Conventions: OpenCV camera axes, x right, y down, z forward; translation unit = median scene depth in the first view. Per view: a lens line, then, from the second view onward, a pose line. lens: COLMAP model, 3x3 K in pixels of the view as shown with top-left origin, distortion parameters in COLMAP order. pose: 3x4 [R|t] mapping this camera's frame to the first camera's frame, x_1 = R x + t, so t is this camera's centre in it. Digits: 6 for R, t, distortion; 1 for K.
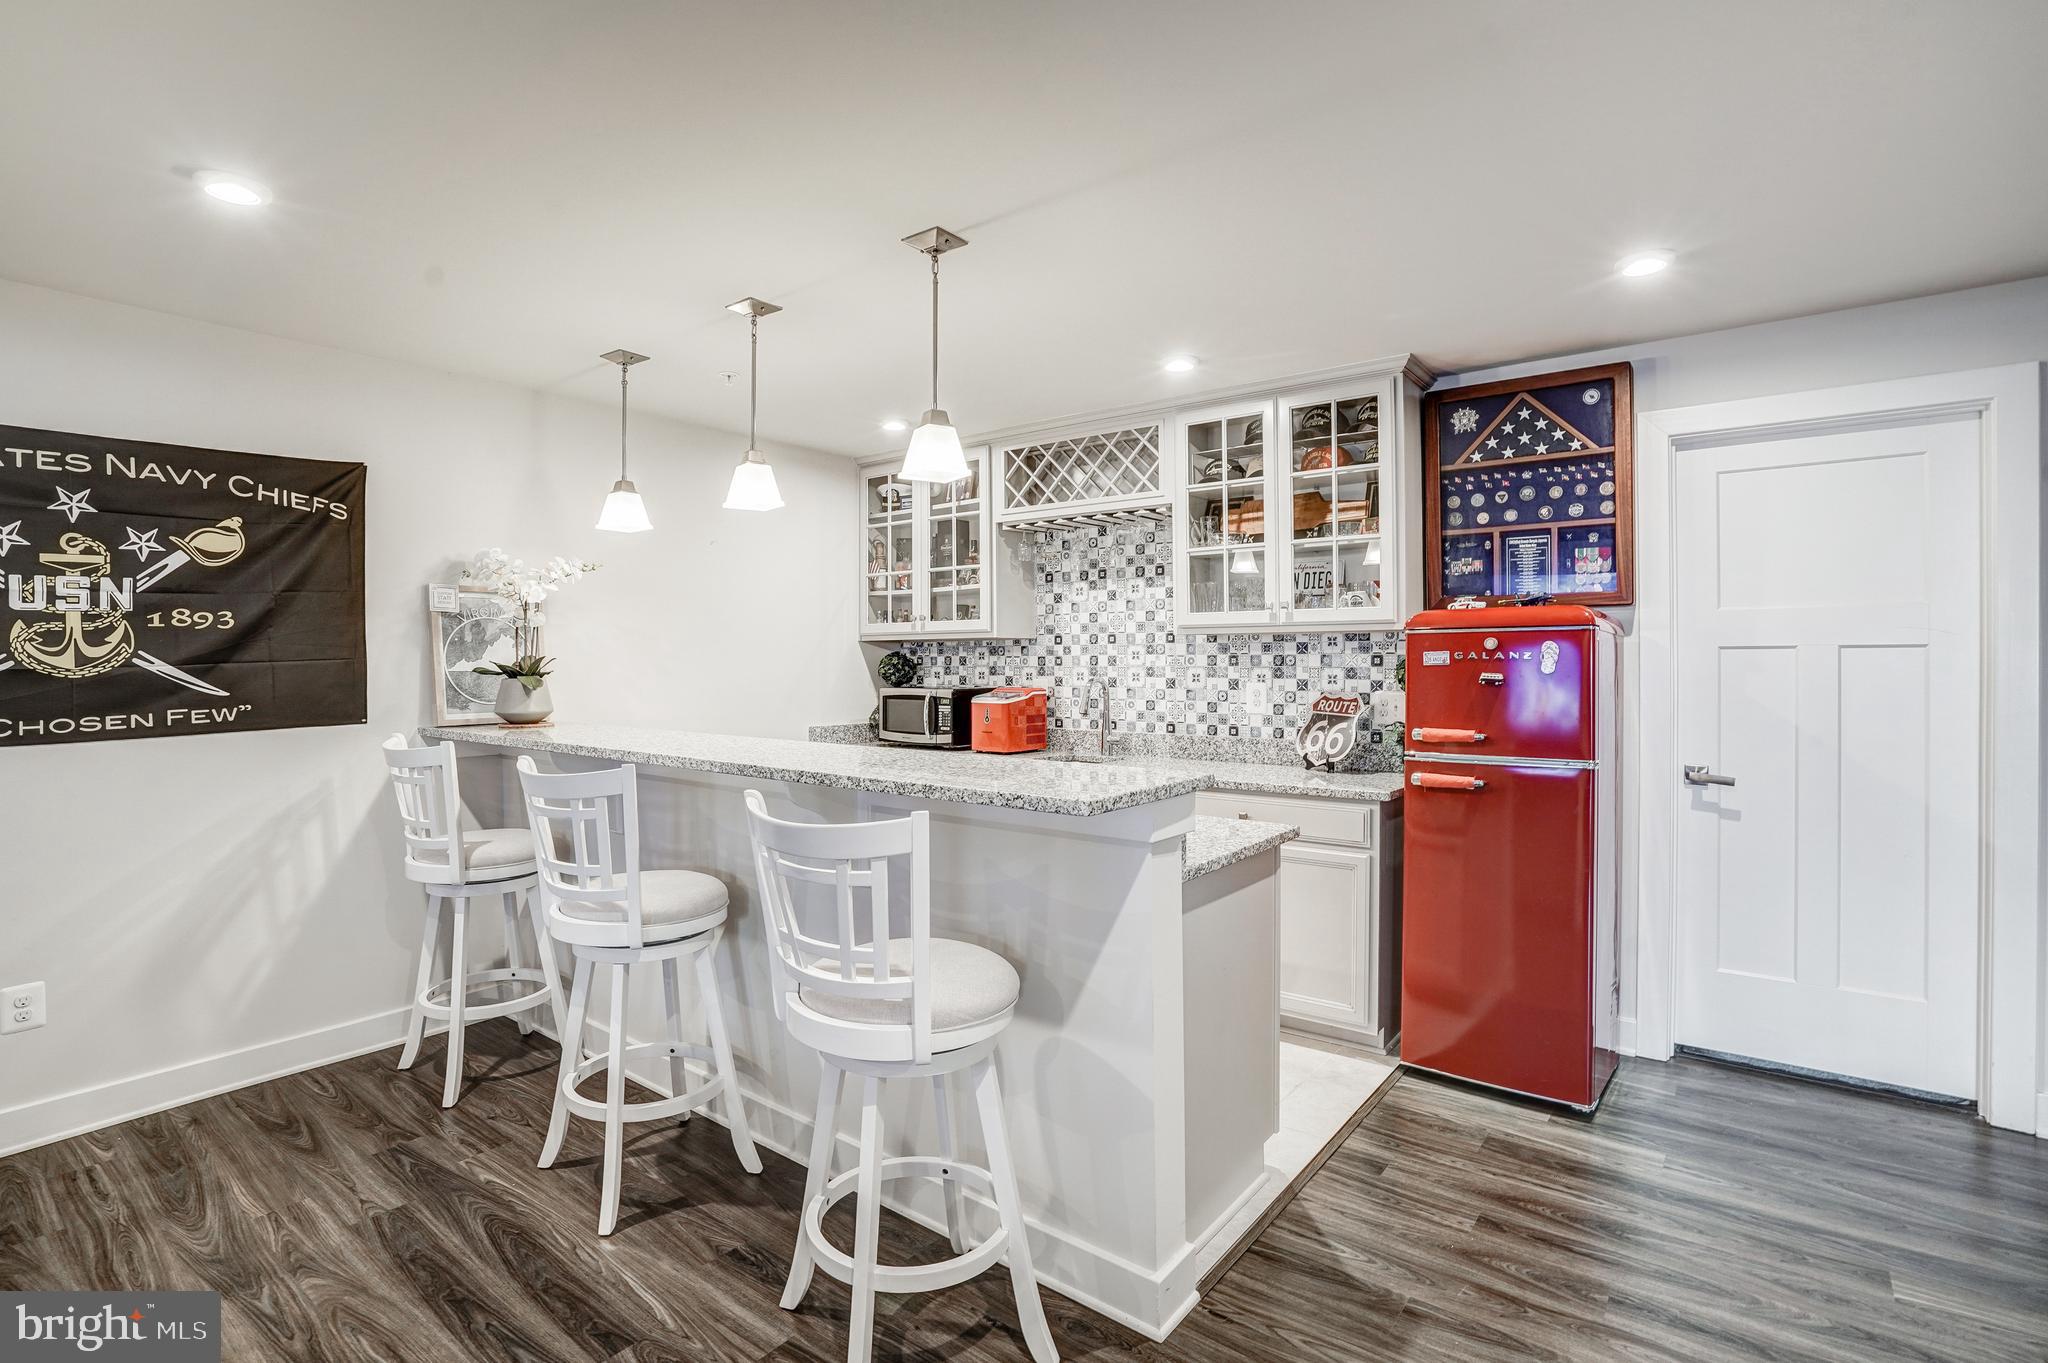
lens RADIAL K [[981.6, 0, 1011.2], [0, 981.6, 663.0], [0, 0, 1]] dist [-0.022596, 0.004432]
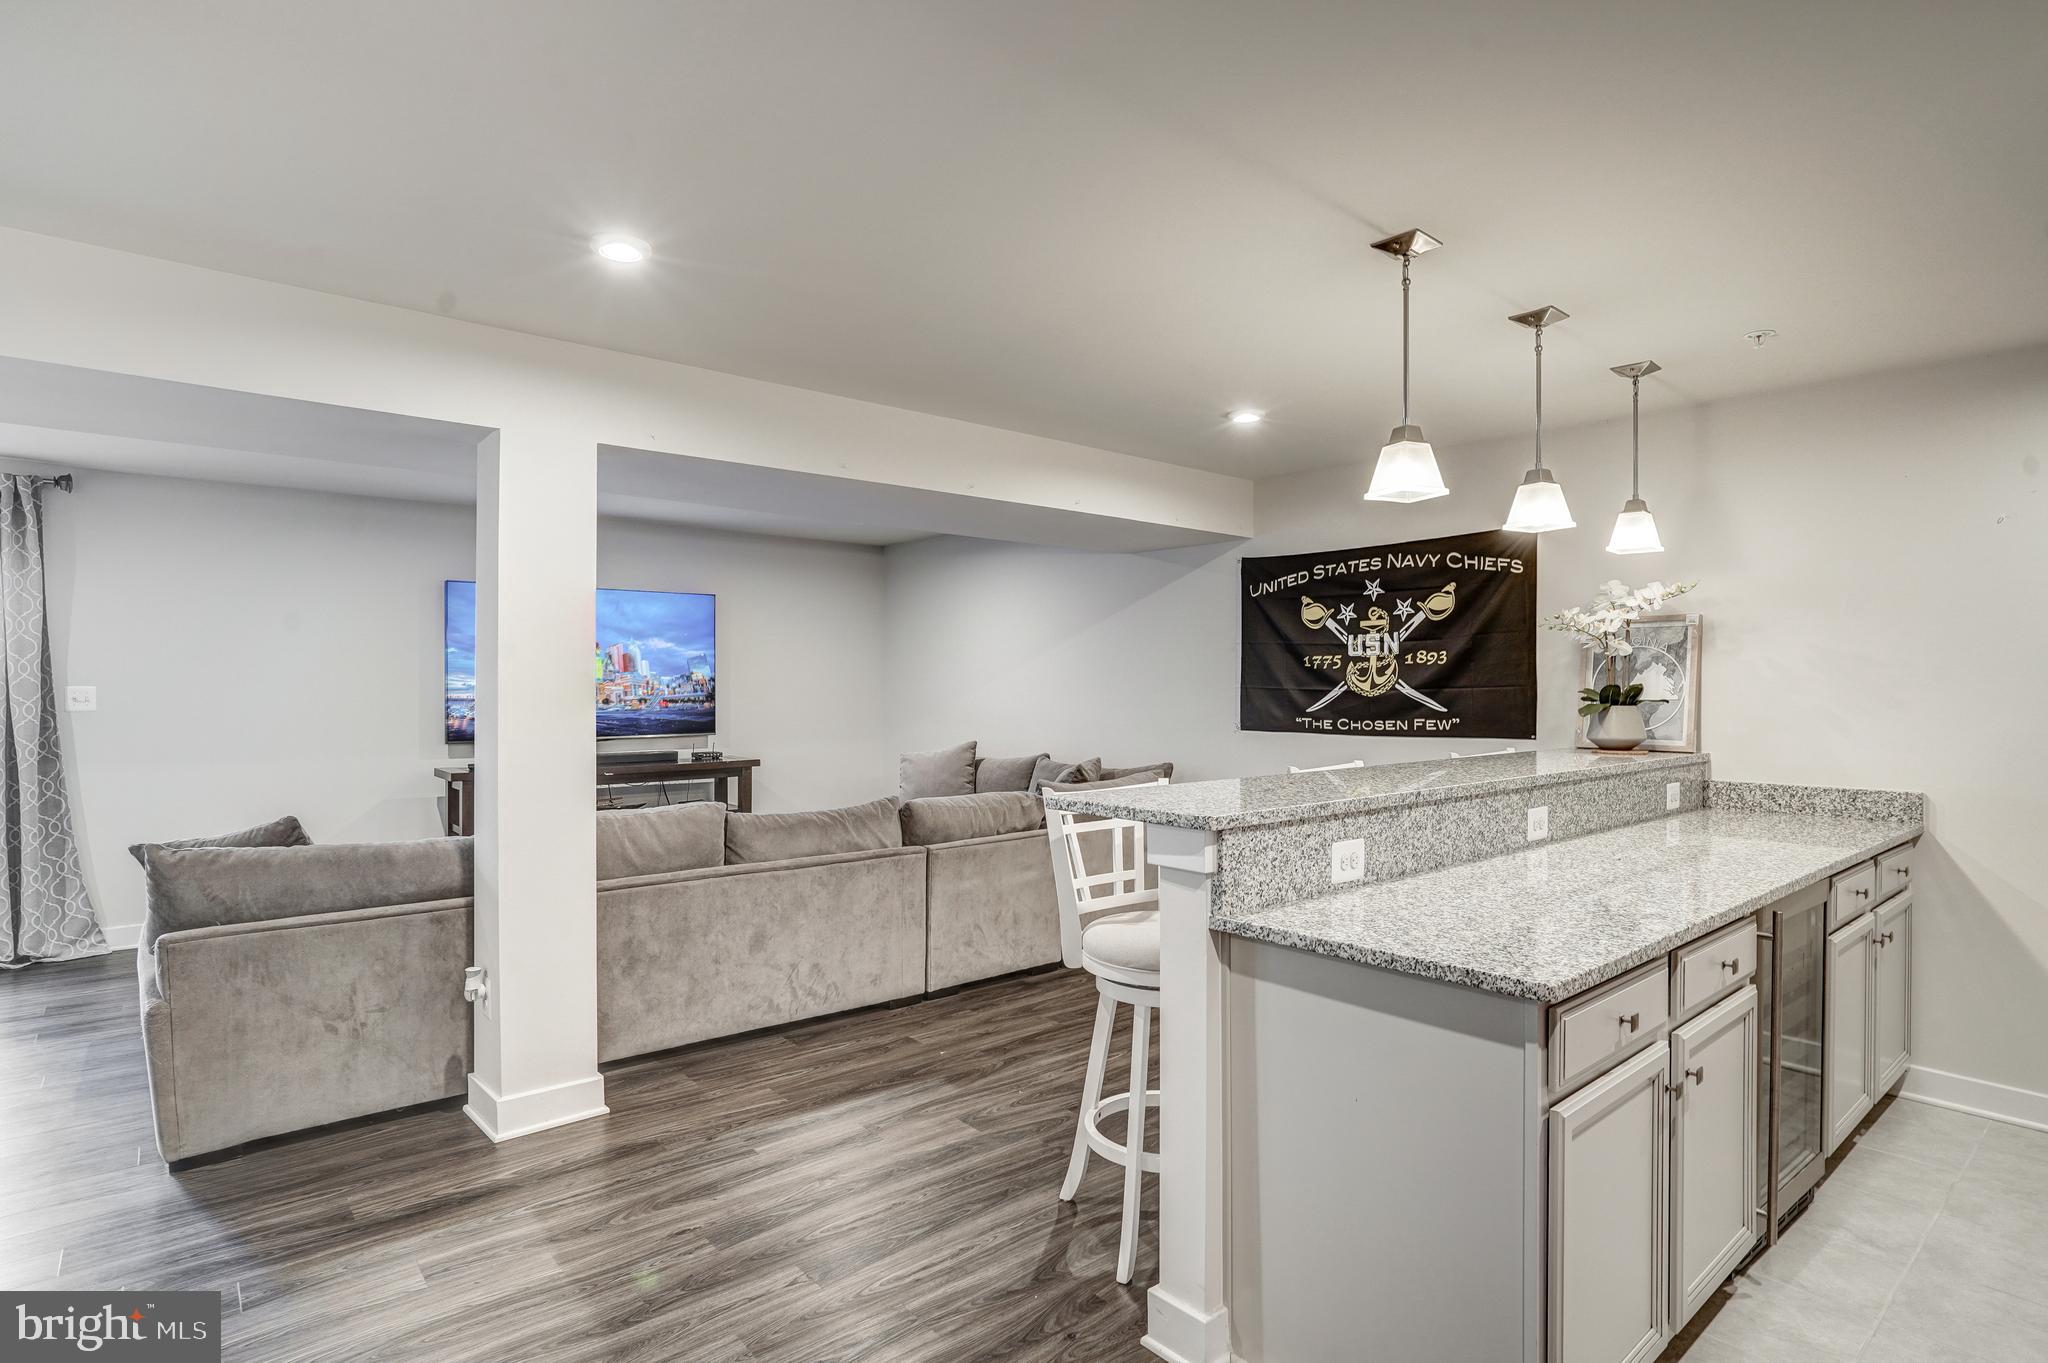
lens RADIAL K [[1052.9, 0, 981.5], [0, 1052.9, 681.3], [0, 0, 1]] dist [-0.006112, -0.000812]
pose [[-0.211640, 0.001457, -0.977347, 0.772770], [-0.006736, 0.999973, 0.002950, -0.009066], [0.977324, 0.007208, -0.211625, 0.625531]]
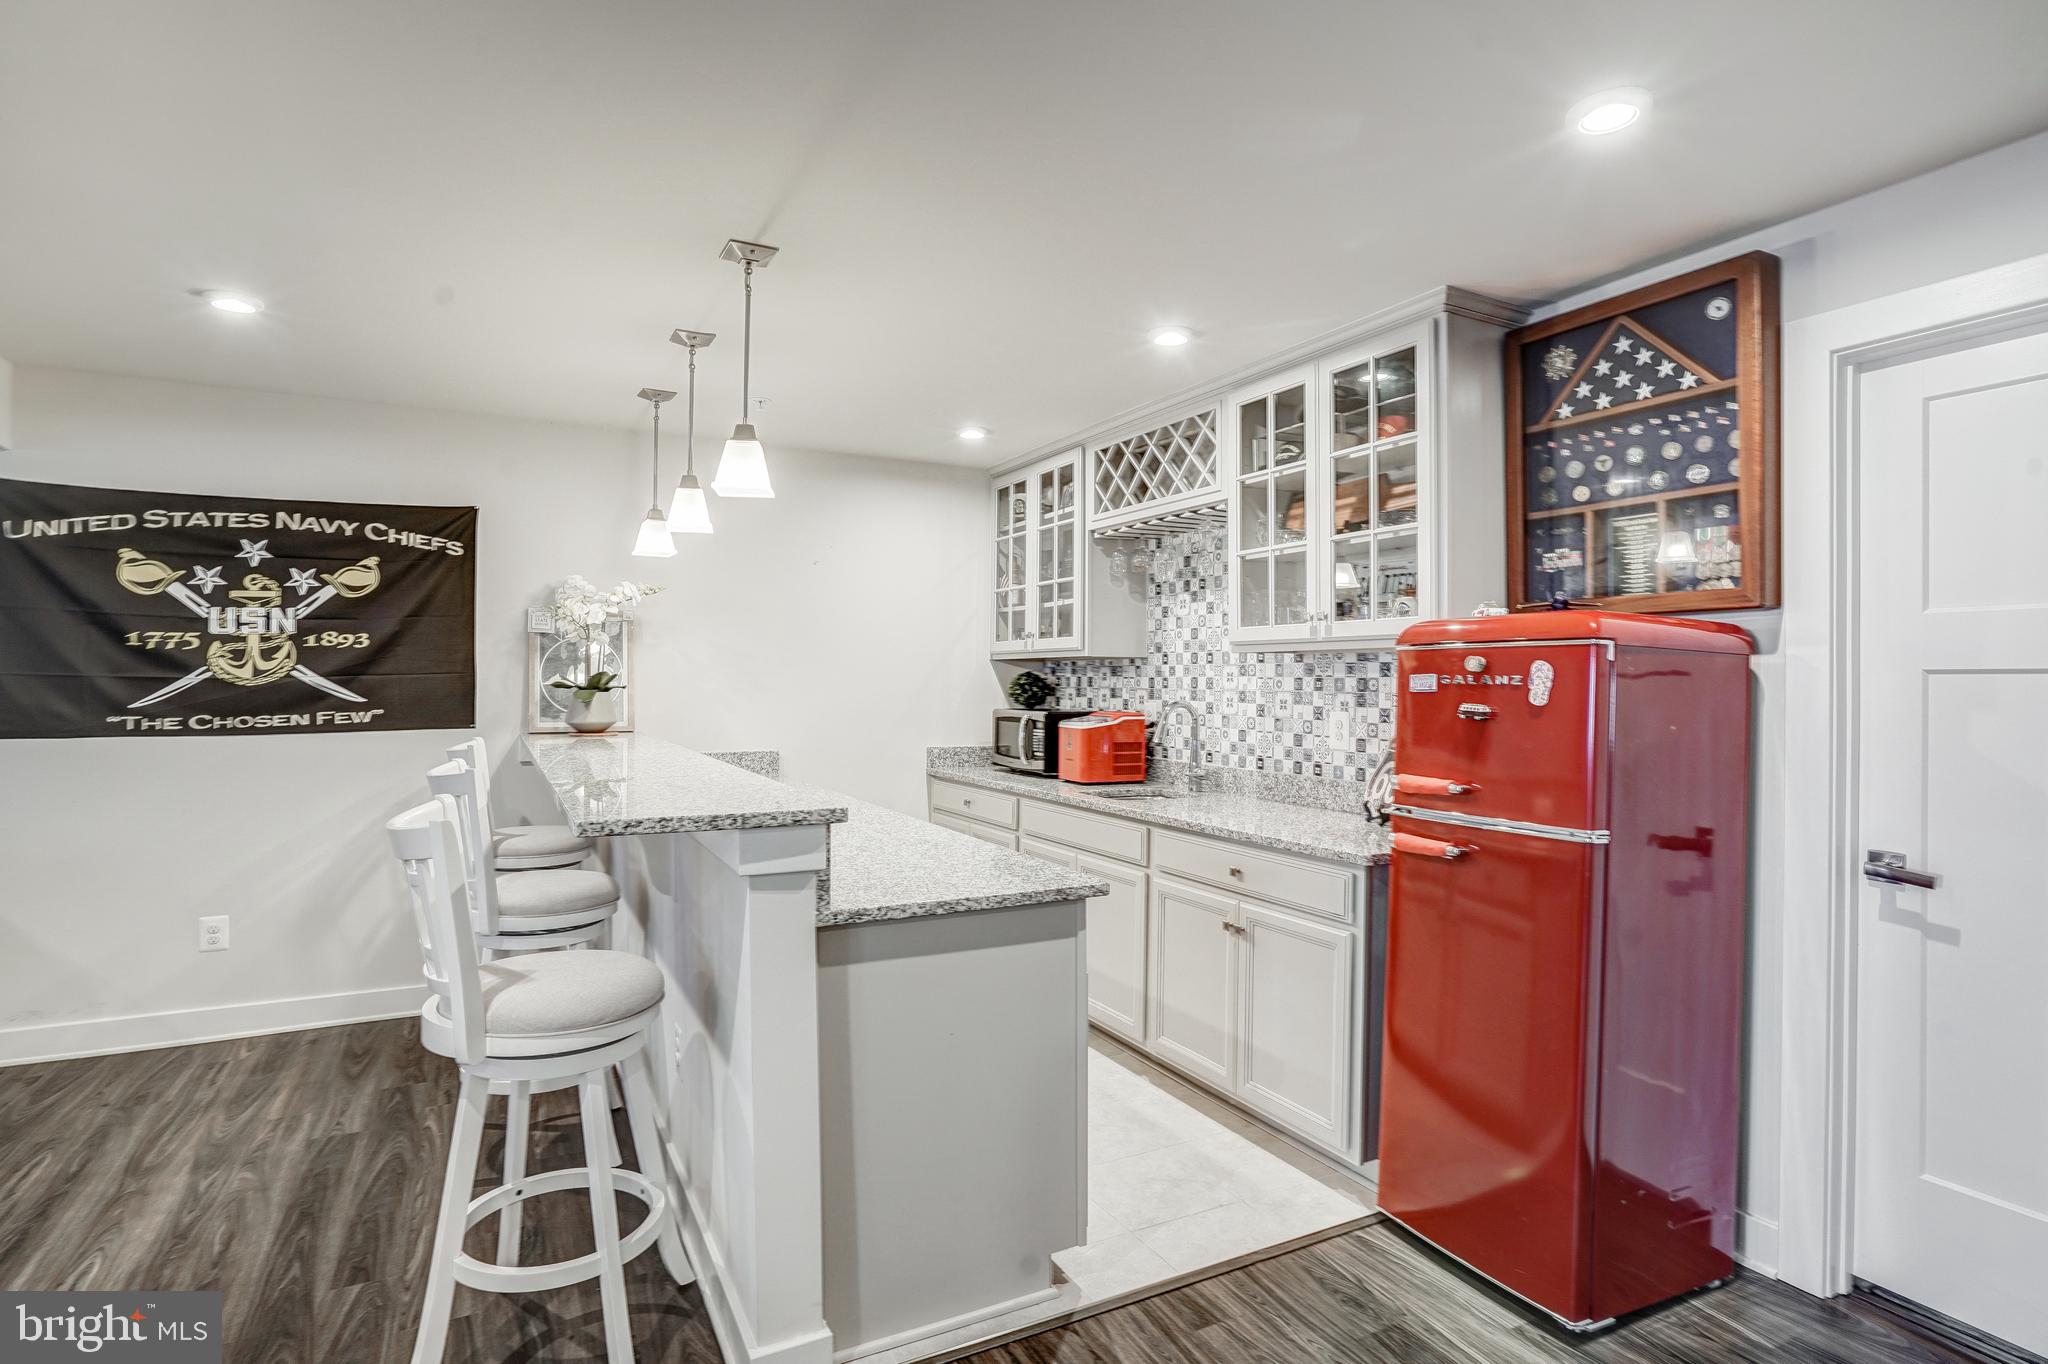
lens RADIAL K [[1052.9, 0, 1023.7], [0, 1052.9, 675.9], [0, 0, 1]] dist [-0.006112, -0.000812]
pose [[0.909265, 0.008996, -0.416120, 0.484343], [-0.012376, 0.999909, -0.005427, -0.002261], [0.416033, 0.010085, 0.909294, 0.123545]]
